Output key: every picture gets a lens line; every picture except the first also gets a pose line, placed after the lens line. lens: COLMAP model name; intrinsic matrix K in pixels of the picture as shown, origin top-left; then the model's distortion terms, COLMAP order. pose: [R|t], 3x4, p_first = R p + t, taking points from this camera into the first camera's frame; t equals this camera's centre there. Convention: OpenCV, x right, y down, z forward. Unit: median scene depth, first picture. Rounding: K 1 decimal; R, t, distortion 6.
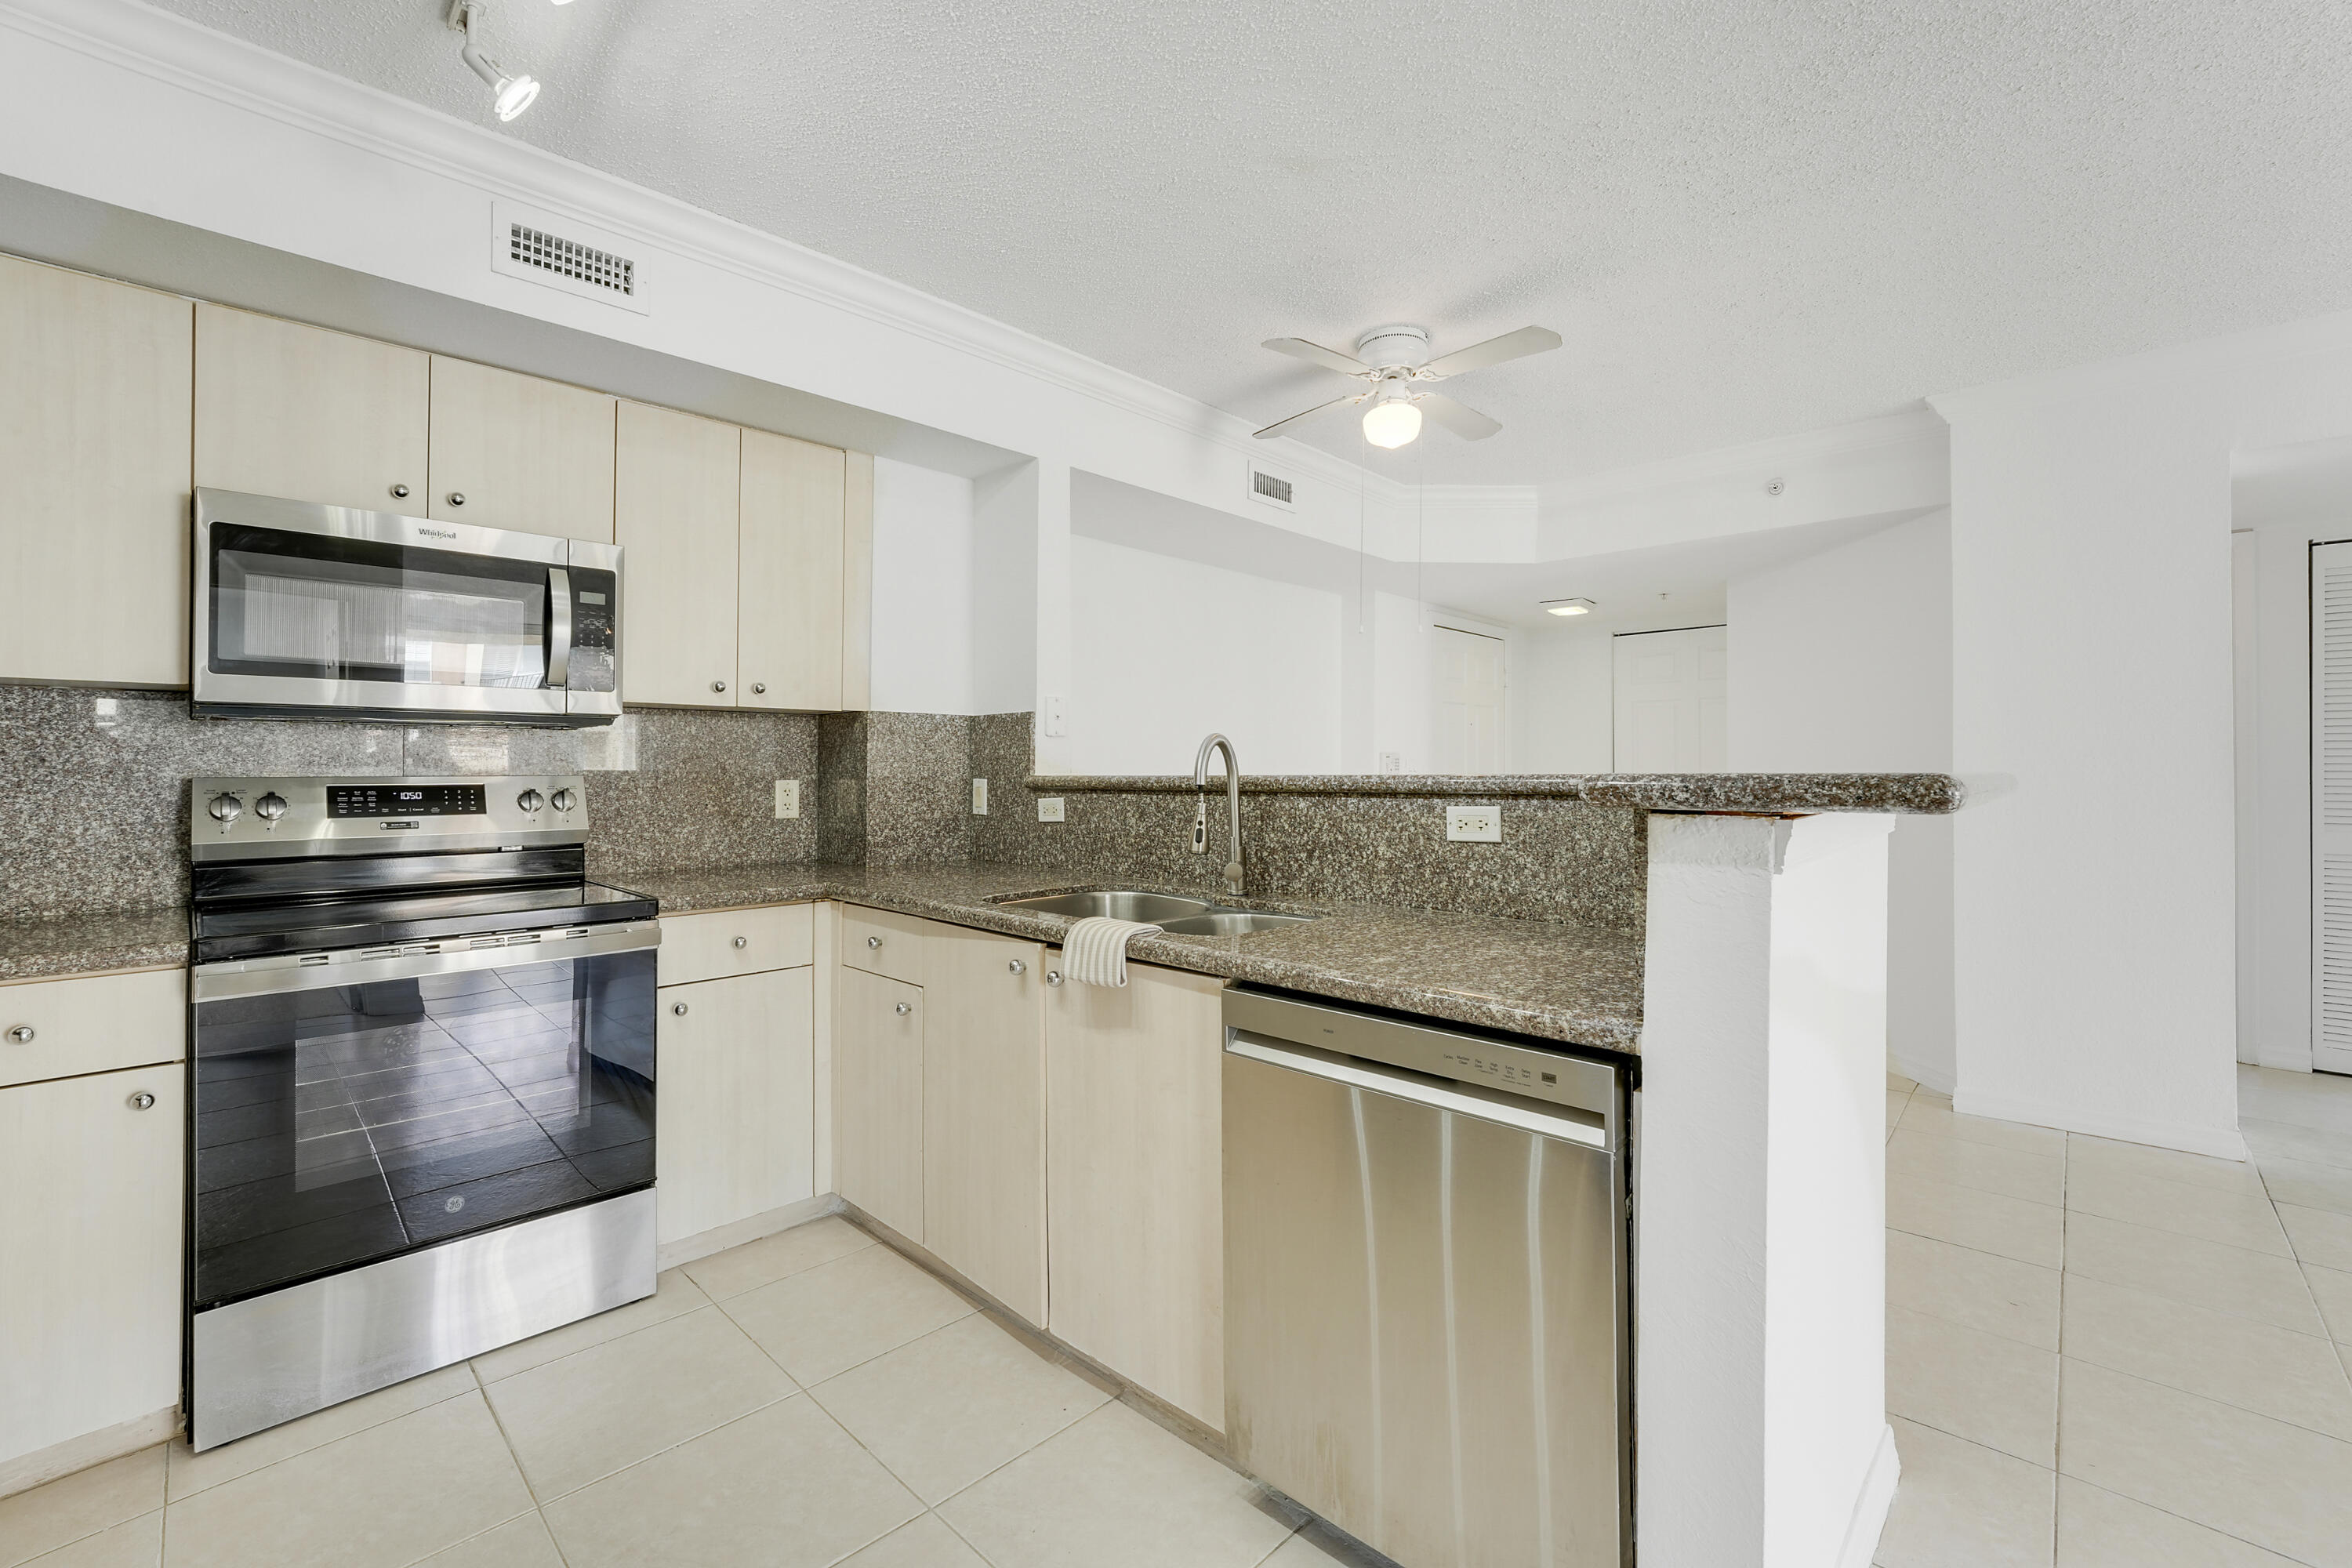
lens RADIAL K [[1023.5, 0, 1183.5], [0, 1023.5, 779.1], [0, 0, 1]] dist [-0.018692, -0.000262]
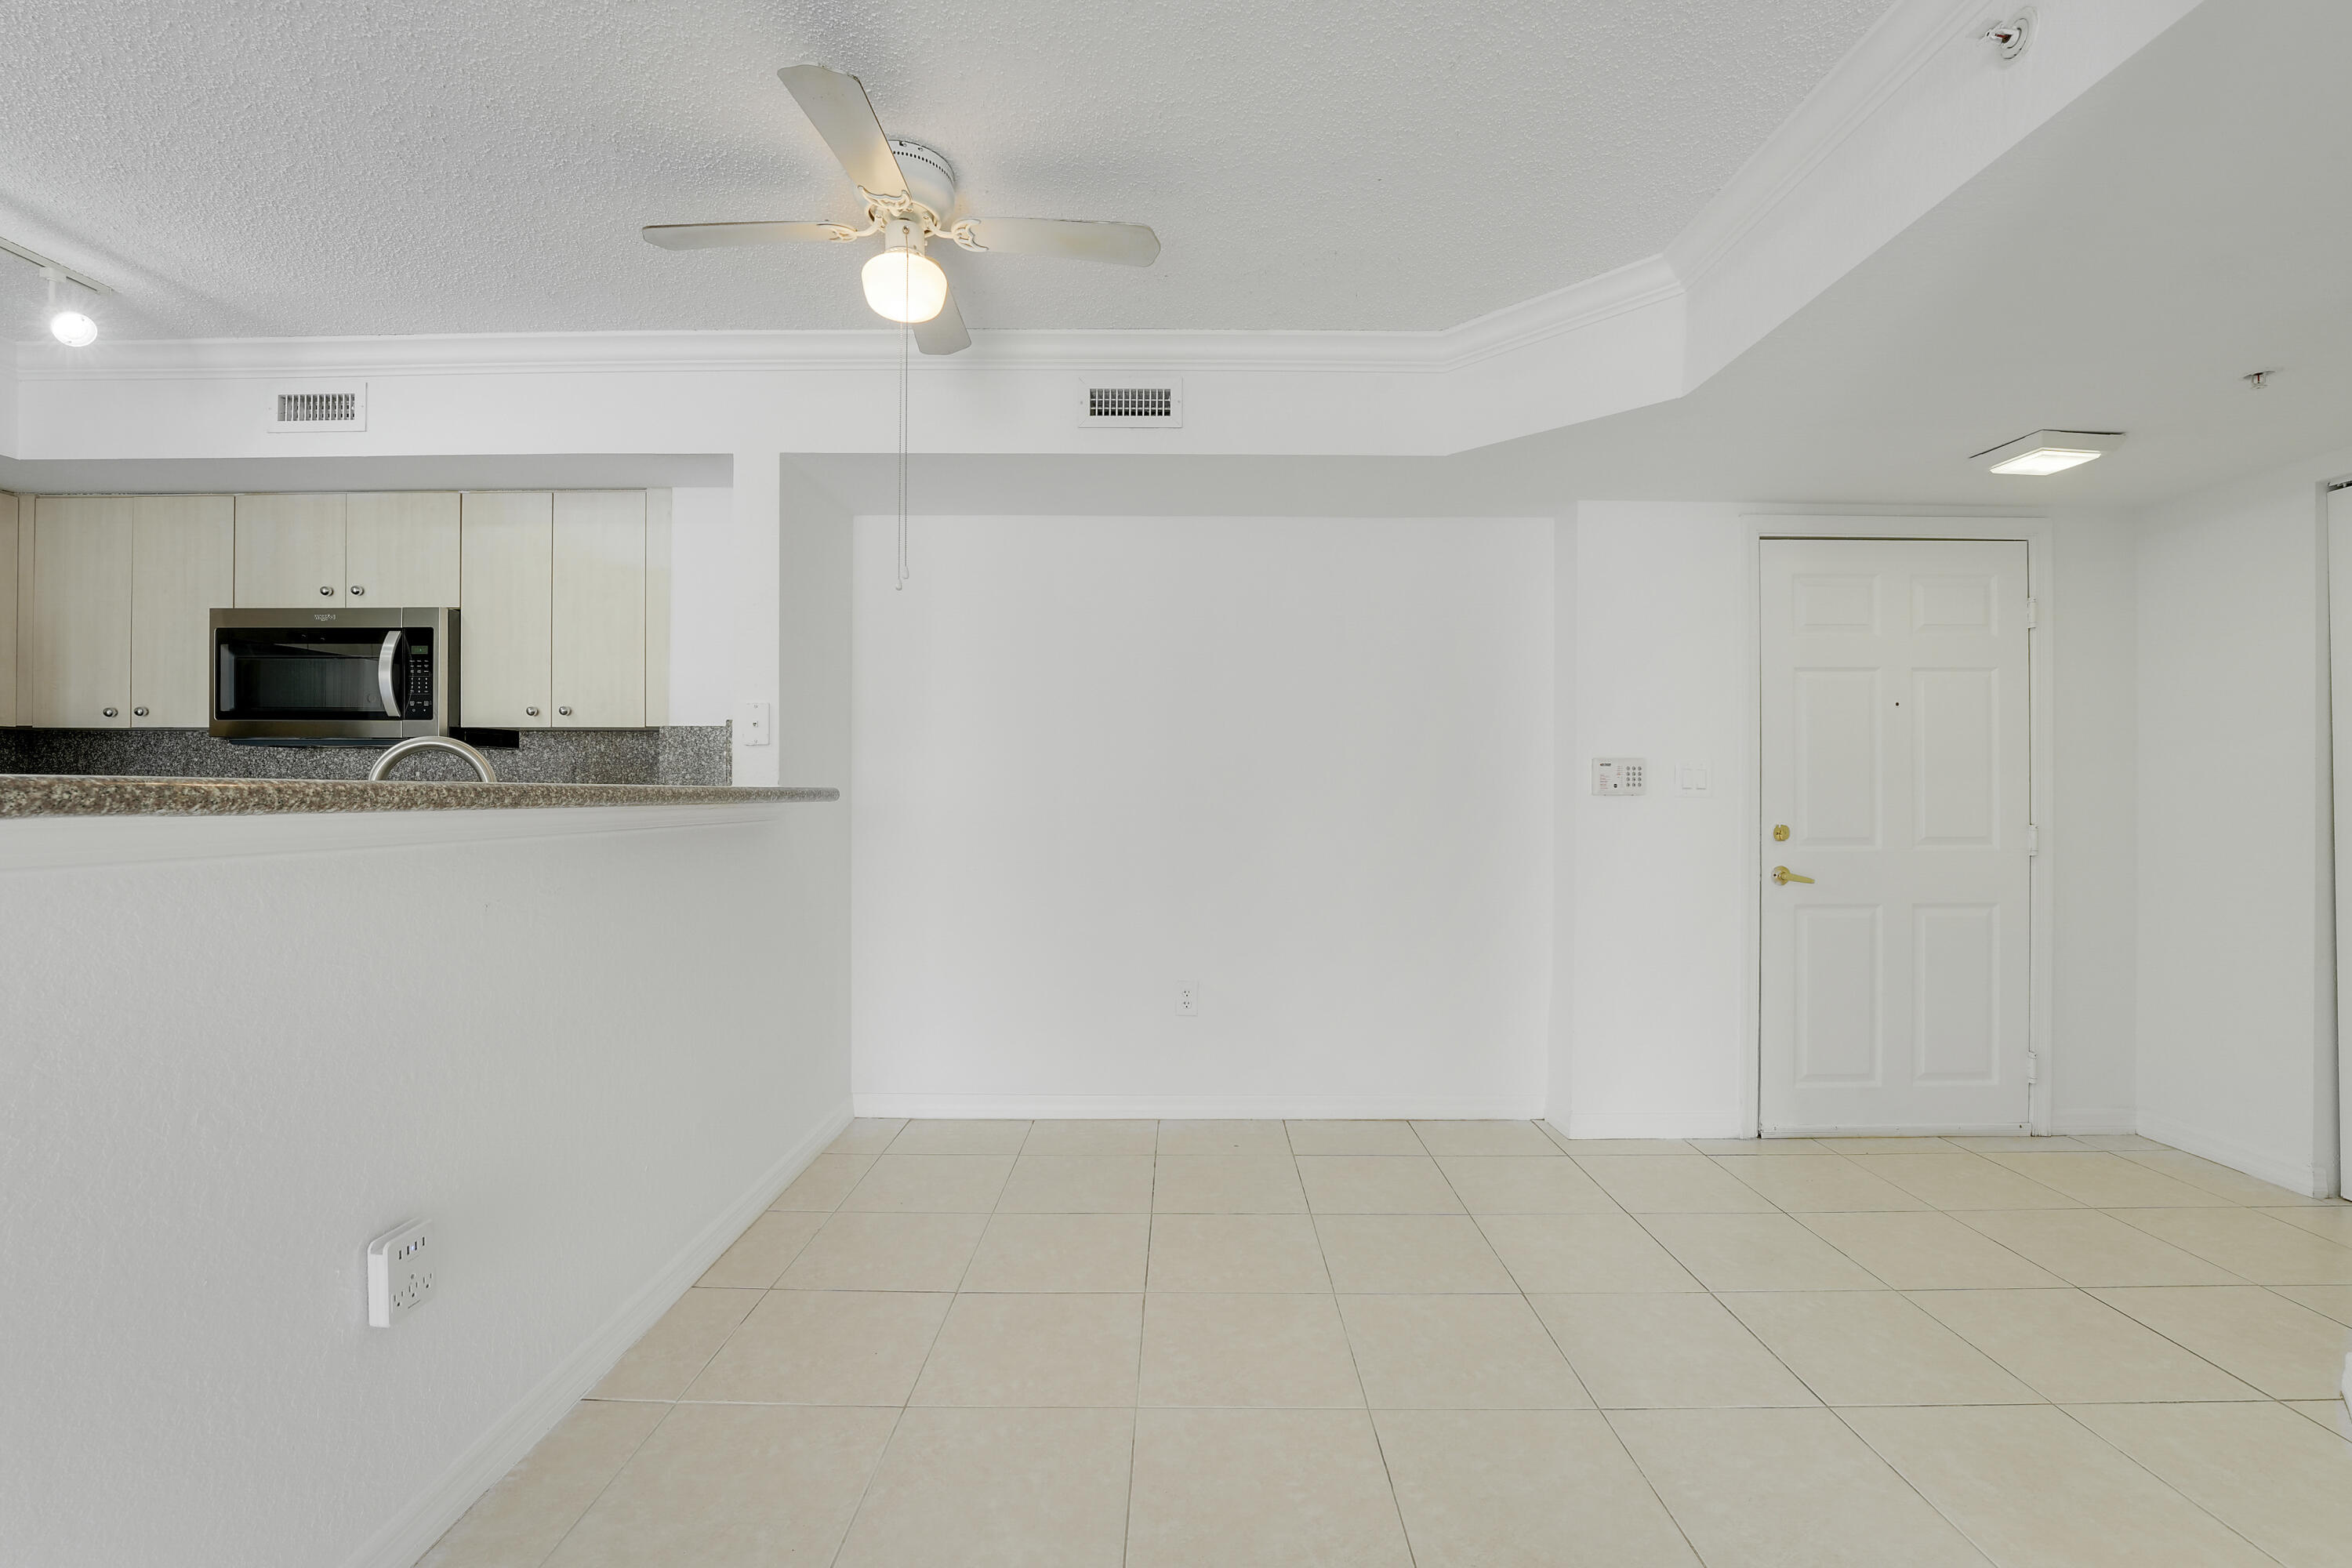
lens RADIAL K [[988.2, 0, 1186.9], [0, 988.2, 777.1], [0, 0, 1]] dist [-0.017332, 0.000062]
pose [[0.679350, -0.006718, -0.733784, 0.898190], [-0.008338, 0.999823, -0.016874, 0.000064], [0.733767, 0.017581, 0.679174, 0.765390]]
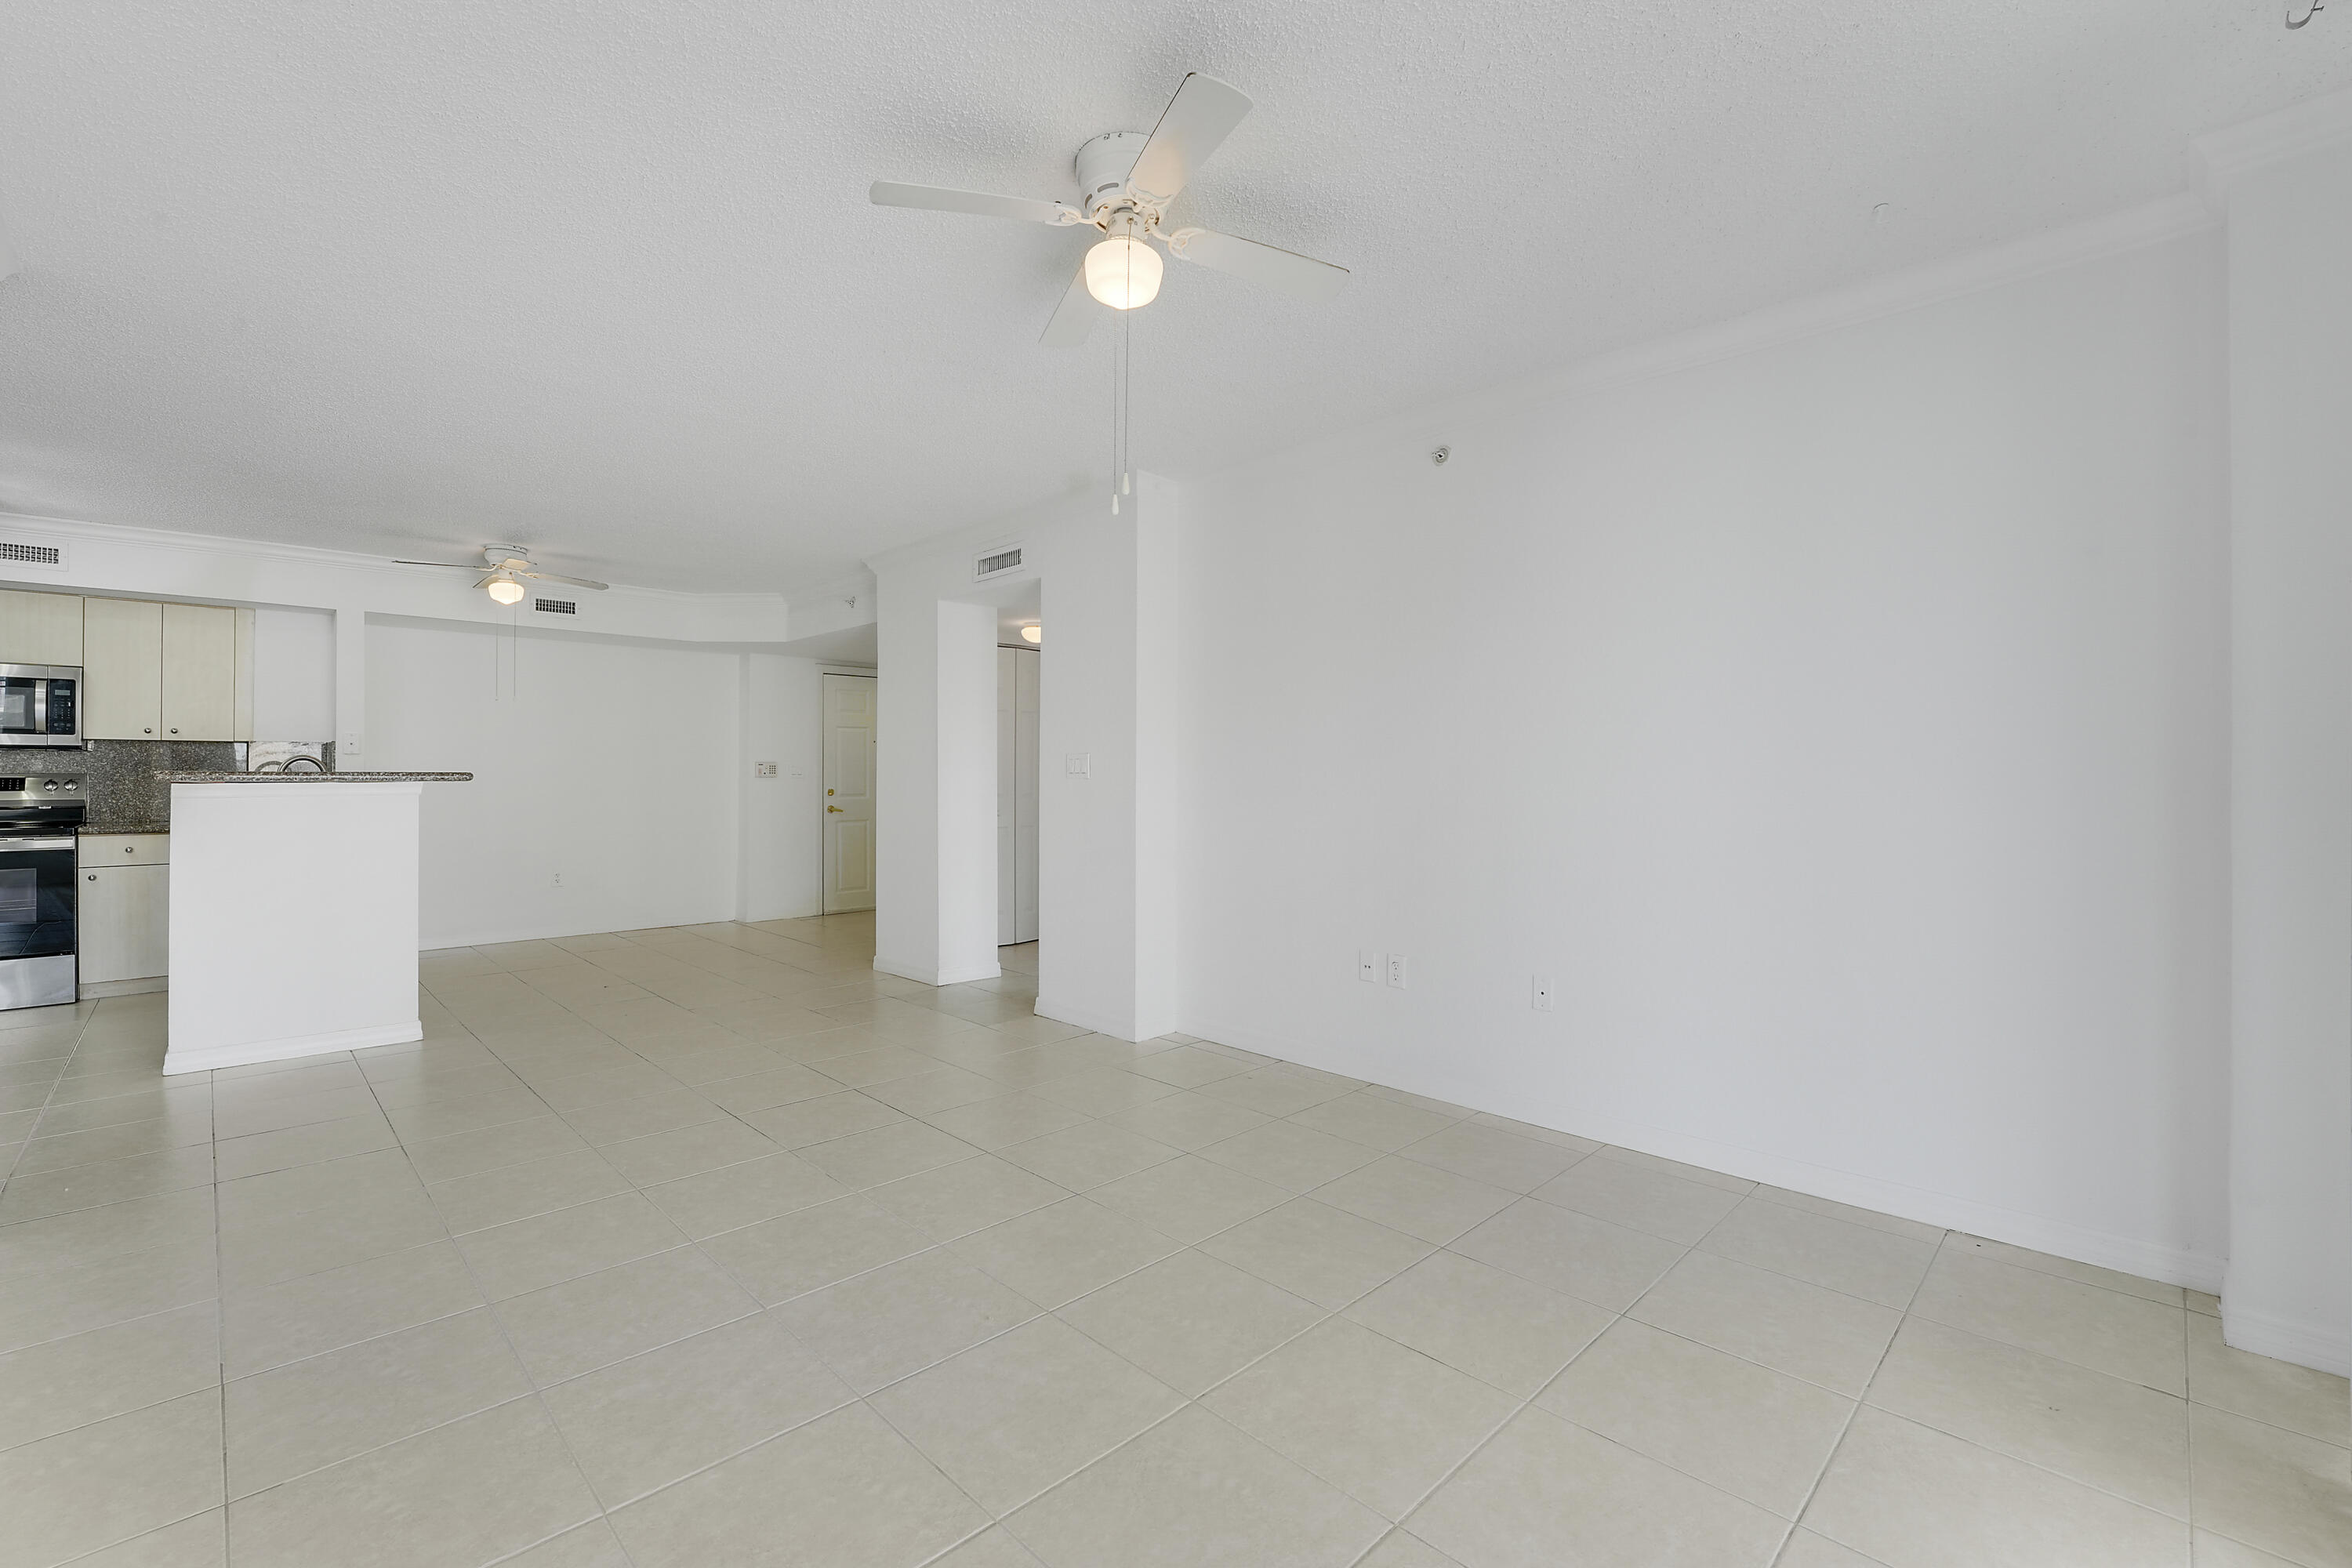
lens RADIAL K [[1023.5, 0, 1183.5], [0, 1023.5, 779.1], [0, 0, 1]] dist [-0.018692, -0.000262]
pose [[0.999487, 0.001704, -0.031969, 1.677288], [-0.001838, 0.999990, -0.004161, 0.012448], [0.031962, 0.004218, 0.999480, -0.949206]]
